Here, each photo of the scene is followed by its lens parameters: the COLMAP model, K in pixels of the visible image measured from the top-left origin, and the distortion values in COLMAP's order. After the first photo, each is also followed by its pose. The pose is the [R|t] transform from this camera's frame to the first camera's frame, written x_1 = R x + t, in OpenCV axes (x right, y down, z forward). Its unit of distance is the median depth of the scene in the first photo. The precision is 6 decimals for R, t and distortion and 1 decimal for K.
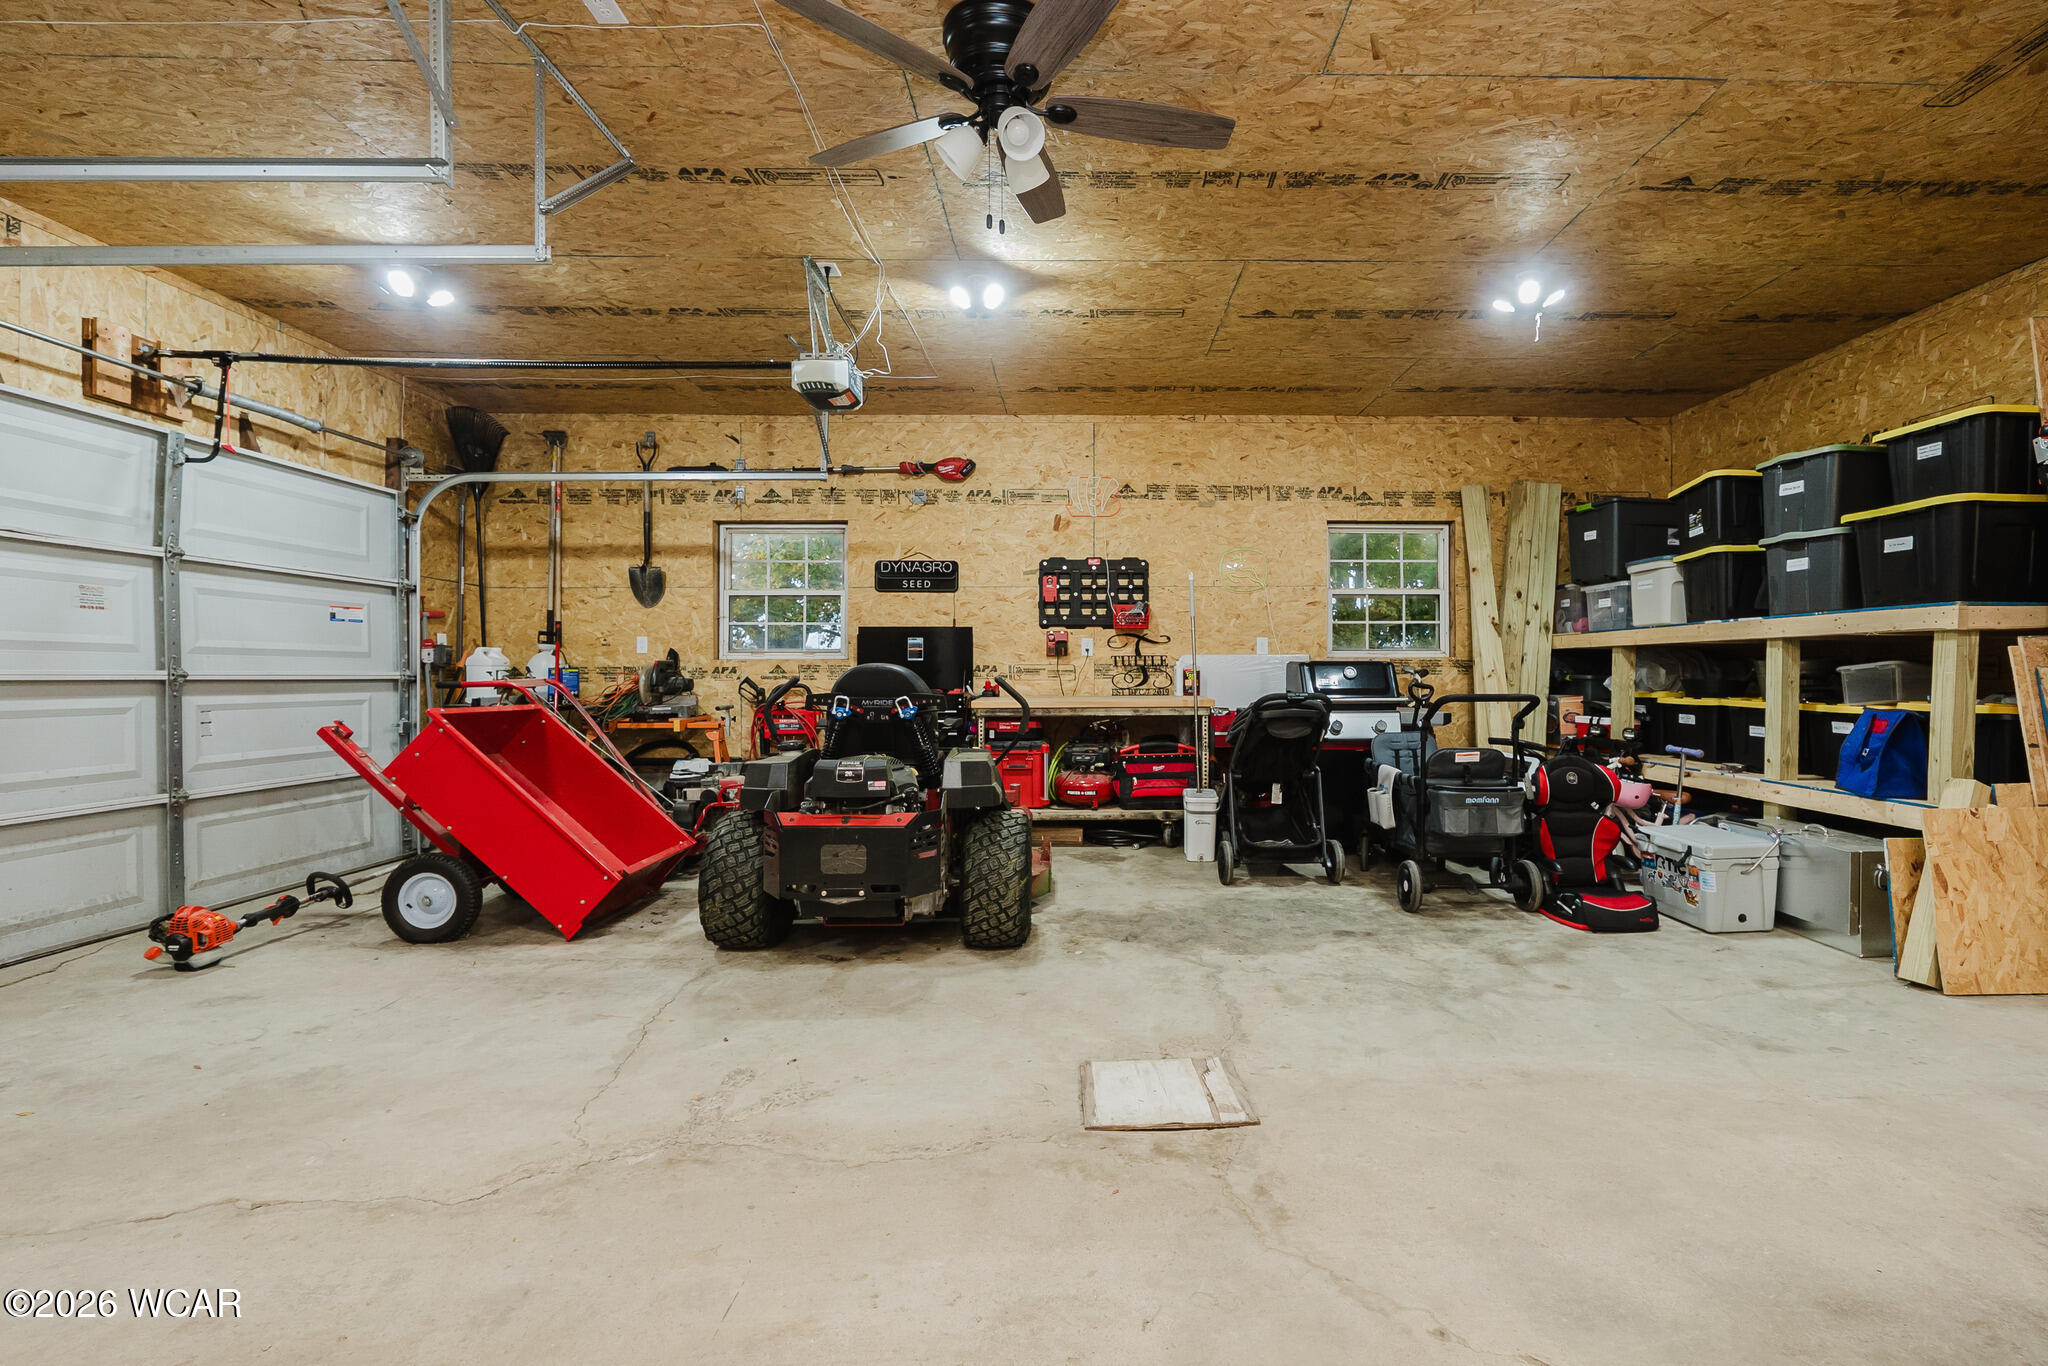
lens RADIAL K [[913.7, 0, 1052.8], [0, 913.7, 676.9], [0, 0, 1]] dist [-0.007677, -0.000143]
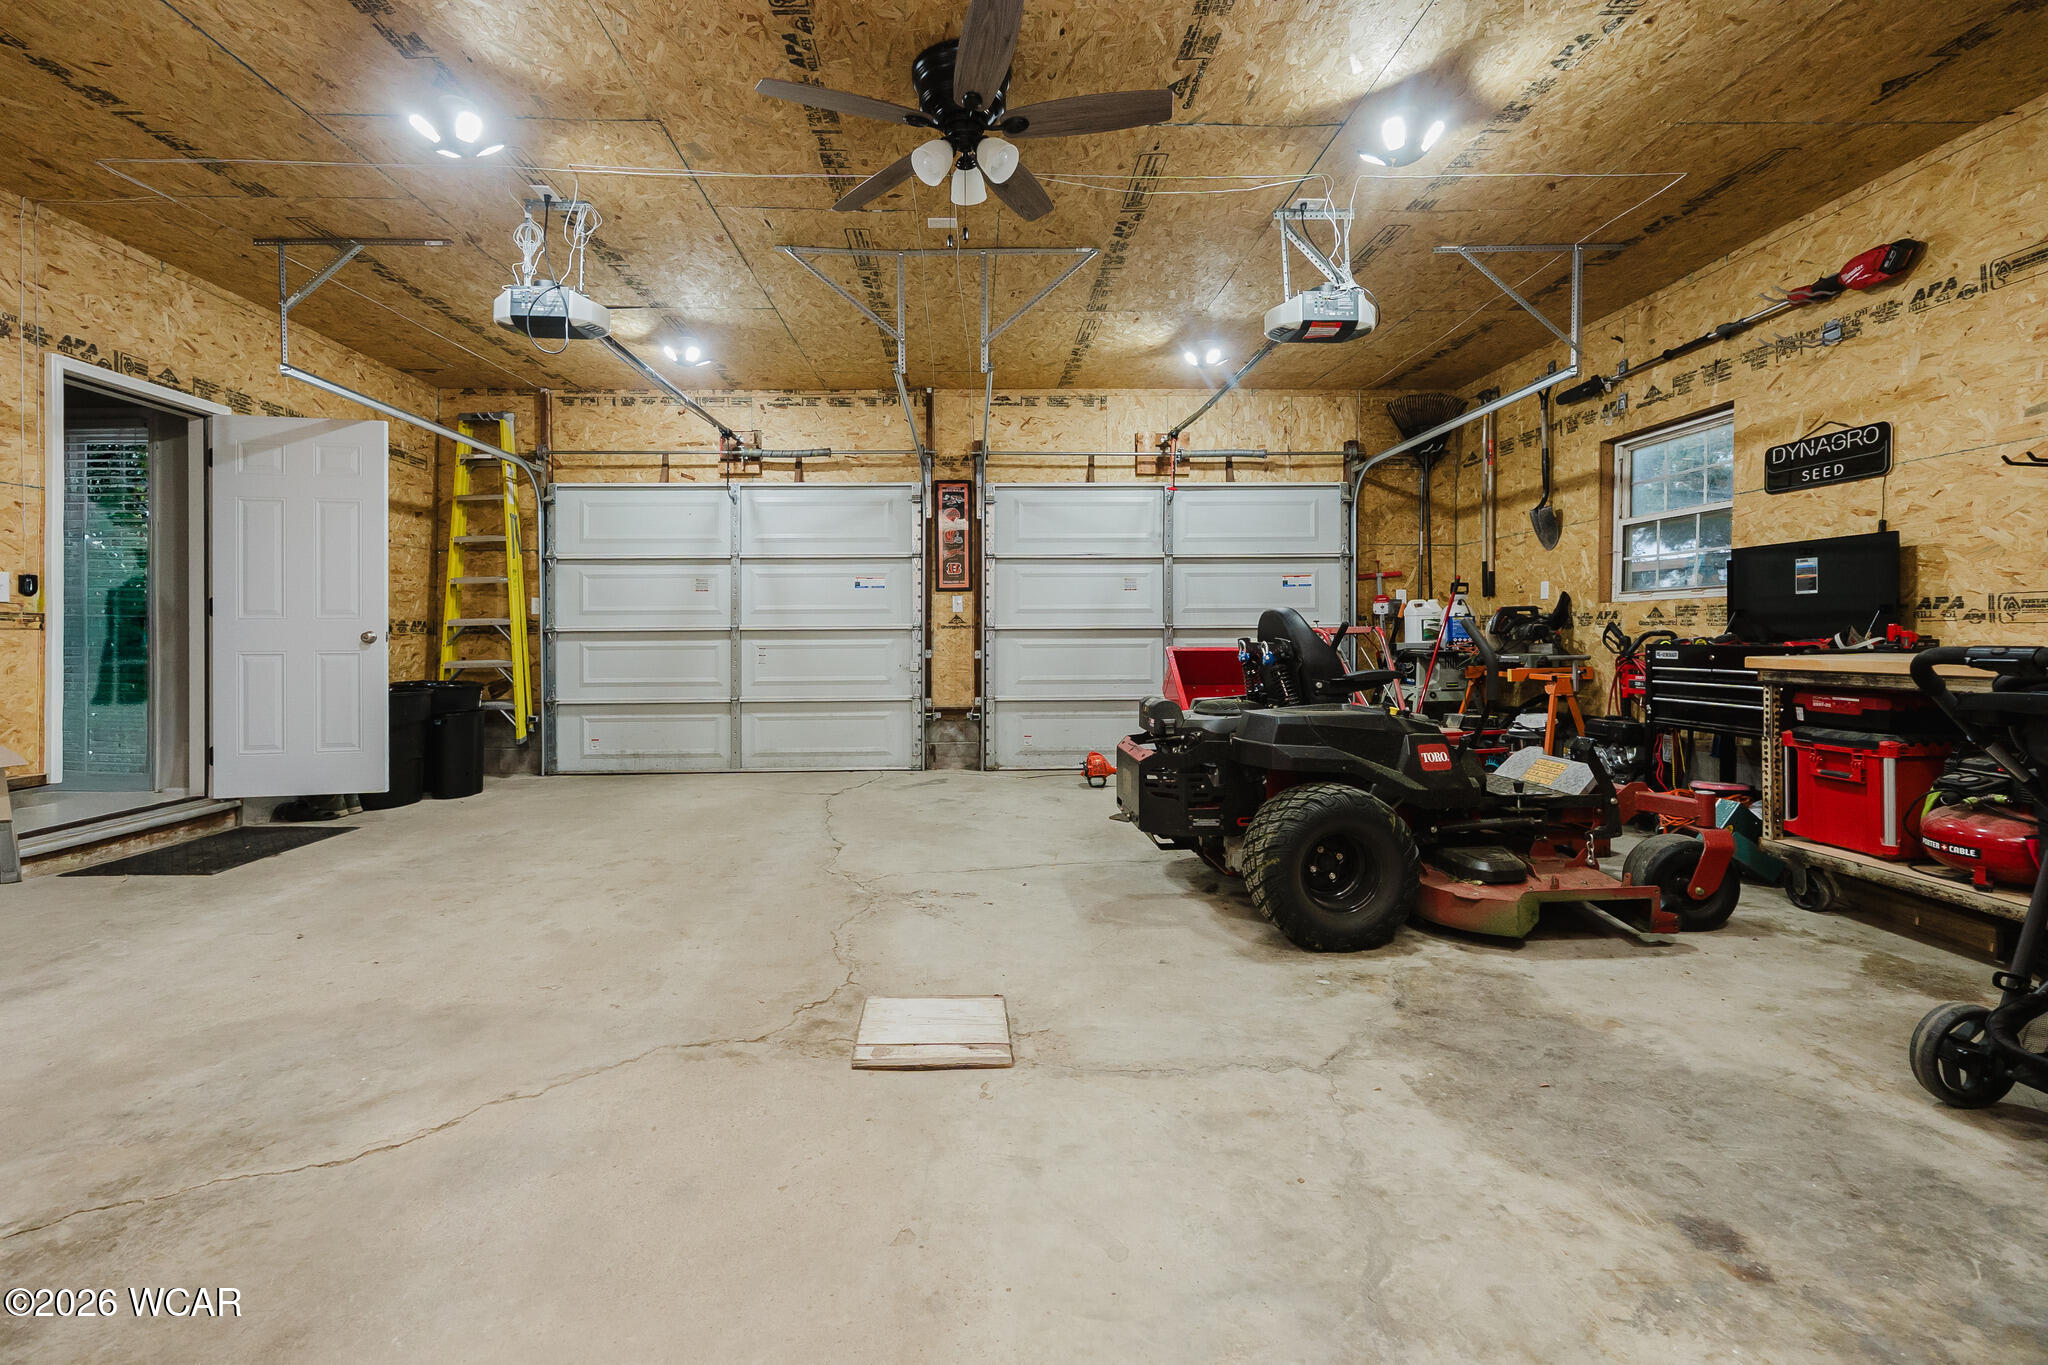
lens RADIAL K [[883.8, 0, 1022.8], [0, 883.8, 625.7], [0, 0, 1]] dist [-0.004873, -0.000734]
pose [[0.033742, -0.008755, -0.999392, 0.576428], [0.004220, 0.999954, -0.008618, 0.009498], [0.999422, -0.003927, 0.033777, 0.557782]]
